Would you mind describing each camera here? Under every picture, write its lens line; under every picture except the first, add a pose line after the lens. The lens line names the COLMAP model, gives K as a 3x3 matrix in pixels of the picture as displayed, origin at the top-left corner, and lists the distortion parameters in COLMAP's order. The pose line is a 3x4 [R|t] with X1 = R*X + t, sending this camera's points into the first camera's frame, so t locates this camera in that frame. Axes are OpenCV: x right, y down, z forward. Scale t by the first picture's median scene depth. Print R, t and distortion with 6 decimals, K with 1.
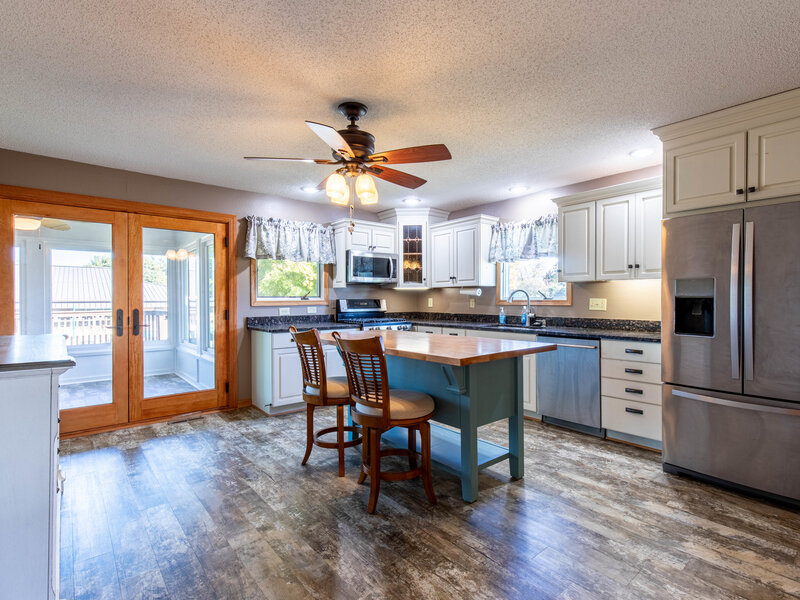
lens RADIAL K [[398.1, 0, 406.6], [0, 398.1, 302.9], [0, 0, 1]] dist [0.021017, -0.000310]
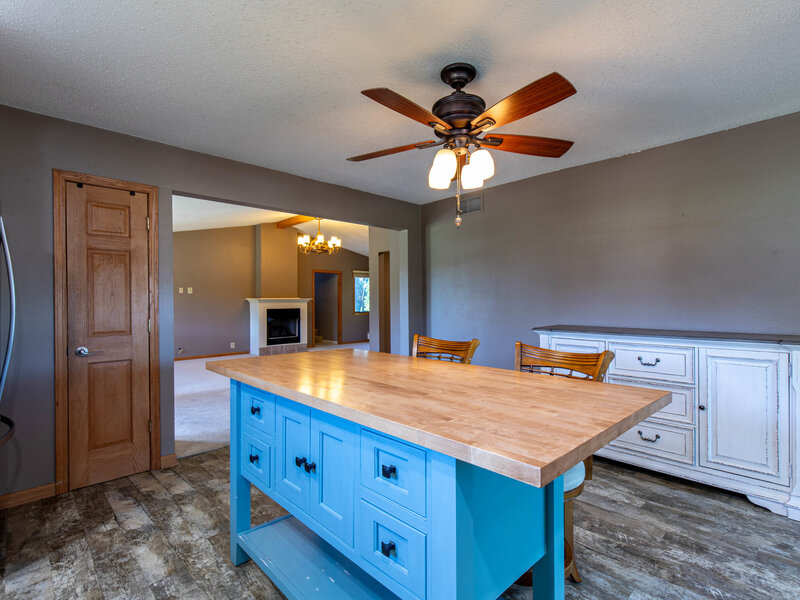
lens RADIAL K [[402.9, 0, 403.8], [0, 402.9, 303.2], [0, 0, 1]] dist [0.016789, -0.000010]
pose [[-0.997767, 0.012892, -0.065535, 0.019617], [0.012055, 0.999841, 0.013152, -0.011343], [0.065694, 0.012333, -0.997764, 1.022835]]
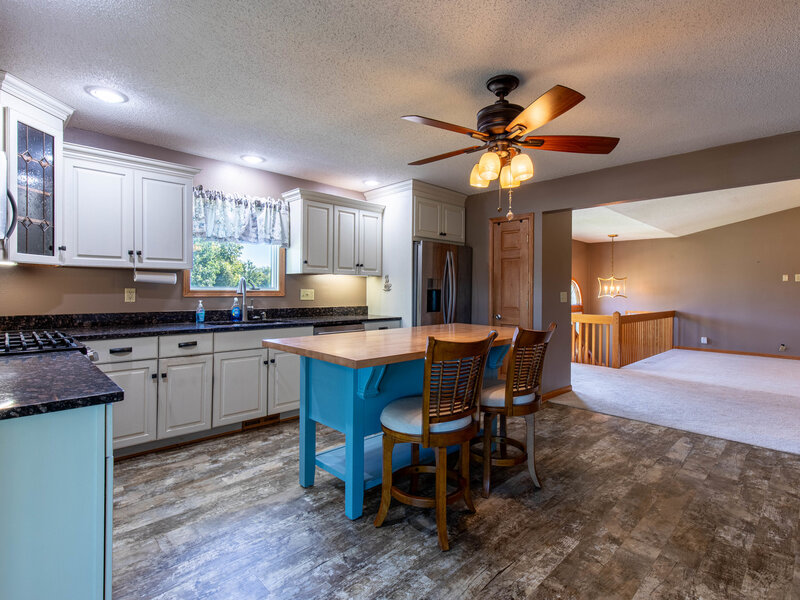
lens RADIAL K [[402.9, 0, 403.8], [0, 402.9, 303.2], [0, 0, 1]] dist [0.016789, -0.000010]
pose [[-0.065598, -0.035341, 0.997220, -0.578185], [-0.001685, 0.999375, 0.035307, -0.011219], [-0.997845, 0.000636, -0.065617, 0.718624]]
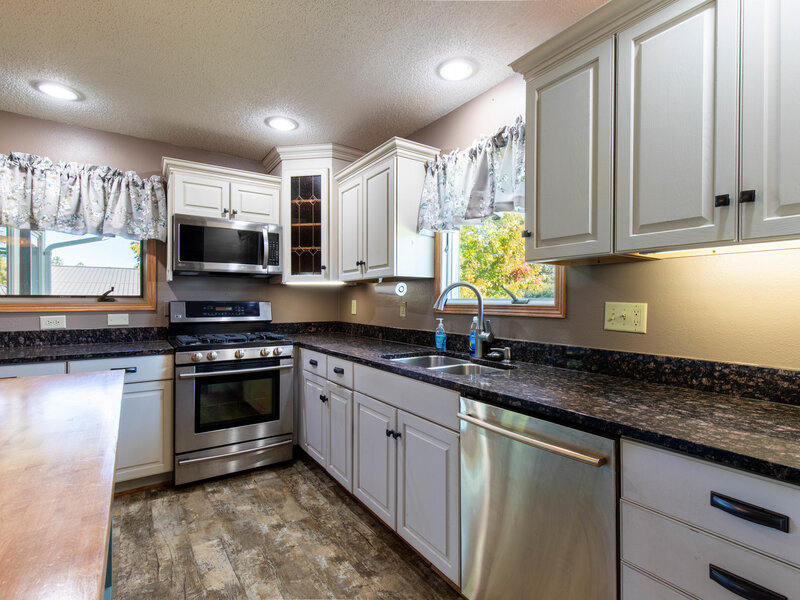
lens RADIAL K [[402.9, 0, 403.8], [0, 402.9, 303.2], [0, 0, 1]] dist [0.016789, -0.000010]
pose [[0.994729, 0.005064, -0.102415, 0.263054], [-0.005438, 0.999980, -0.003373, -0.006571], [0.102396, 0.003912, 0.994736, 0.503613]]
